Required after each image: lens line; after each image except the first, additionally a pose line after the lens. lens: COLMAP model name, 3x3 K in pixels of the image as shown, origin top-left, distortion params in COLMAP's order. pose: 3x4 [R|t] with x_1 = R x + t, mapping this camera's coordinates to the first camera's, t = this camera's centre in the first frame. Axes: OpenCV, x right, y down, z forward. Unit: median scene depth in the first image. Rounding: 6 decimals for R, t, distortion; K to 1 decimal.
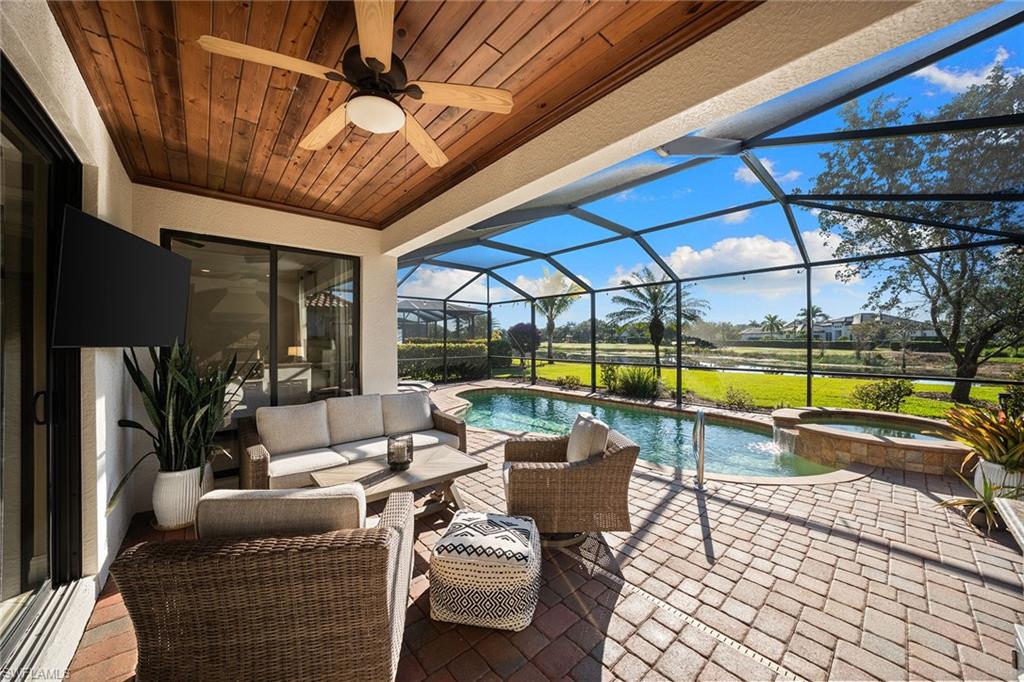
lens RADIAL K [[358.2, 0, 512.8], [0, 358.2, 337.3], [0, 0, 1]] dist [-0.003753, 0.000711]
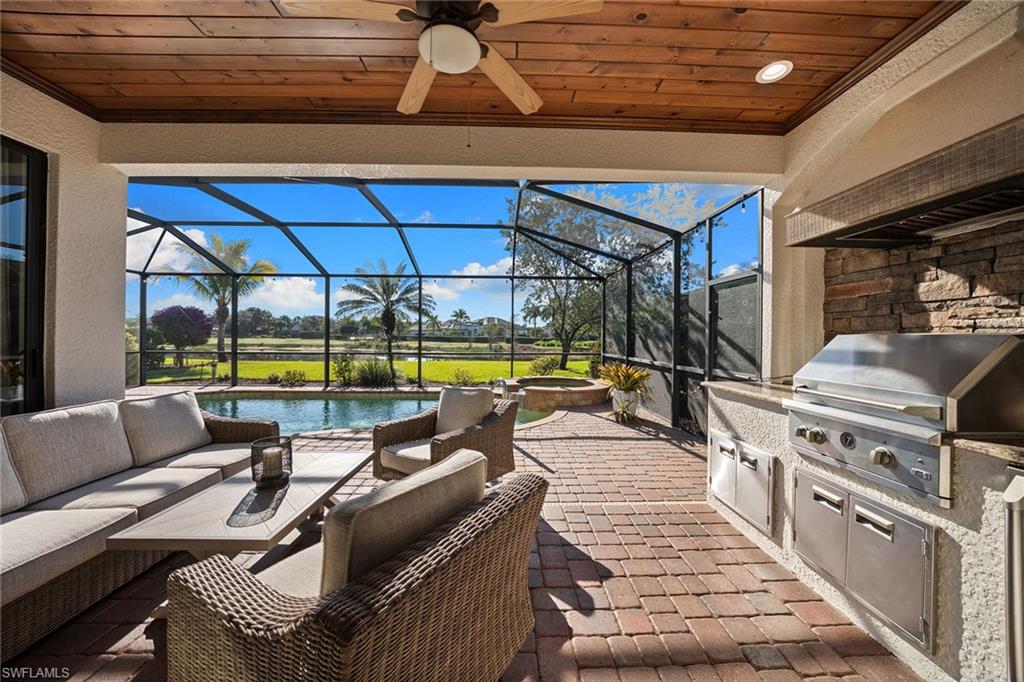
lens RADIAL K [[358.2, 0, 516.4], [0, 358.2, 337.2], [0, 0, 1]] dist [-0.003753, 0.000711]
pose [[0.650335, 0.004887, 0.759631, -0.152821], [-0.014685, 0.999873, 0.006139, 0.015658], [-0.759505, -0.015148, 0.650325, 0.043378]]
